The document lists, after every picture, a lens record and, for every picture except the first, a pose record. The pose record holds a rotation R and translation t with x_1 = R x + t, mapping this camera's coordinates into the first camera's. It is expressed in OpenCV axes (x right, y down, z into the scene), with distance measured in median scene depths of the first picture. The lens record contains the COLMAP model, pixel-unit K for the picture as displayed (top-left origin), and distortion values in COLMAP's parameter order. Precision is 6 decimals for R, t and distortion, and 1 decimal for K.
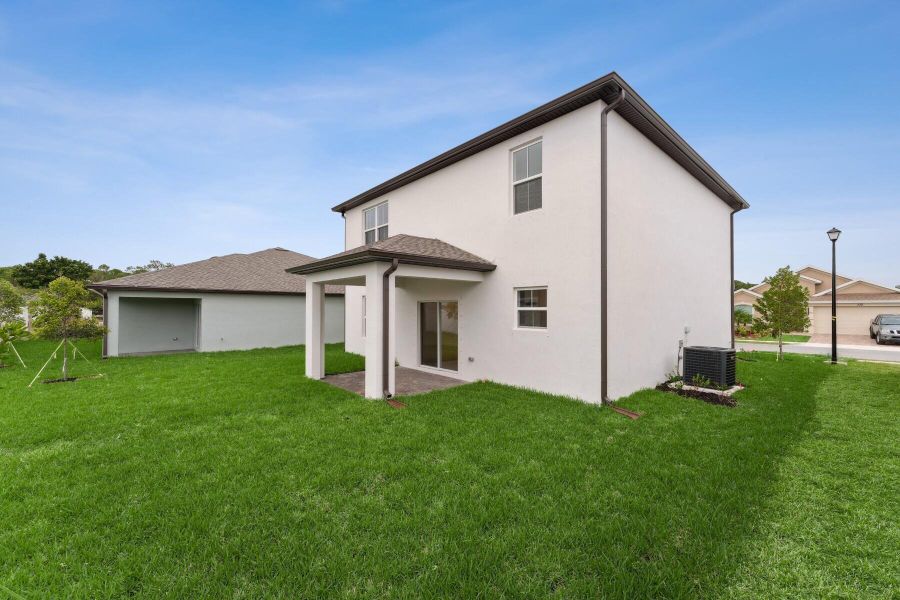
lens RADIAL K [[368.6, 0, 446.4], [0, 368.6, 310.4], [0, 0, 1]] dist [0.002544, 0.000047]
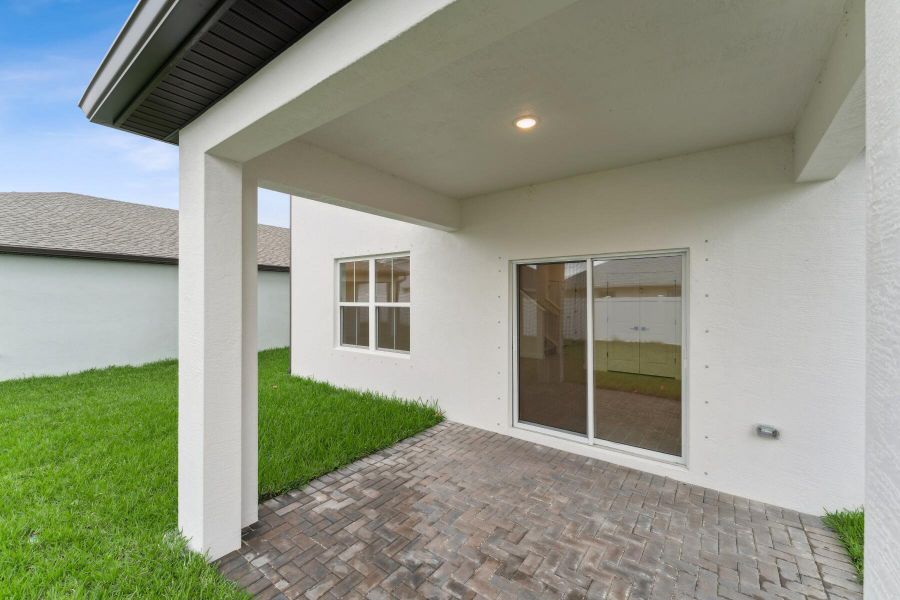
lens RADIAL K [[368.6, 0, 446.4], [0, 368.6, 310.4], [0, 0, 1]] dist [0.002544, 0.000047]
pose [[0.980568, -0.006651, 0.196066, -0.233108], [0.000986, 0.999580, 0.028980, 0.017381], [-0.196176, -0.028224, 0.980162, 0.666736]]
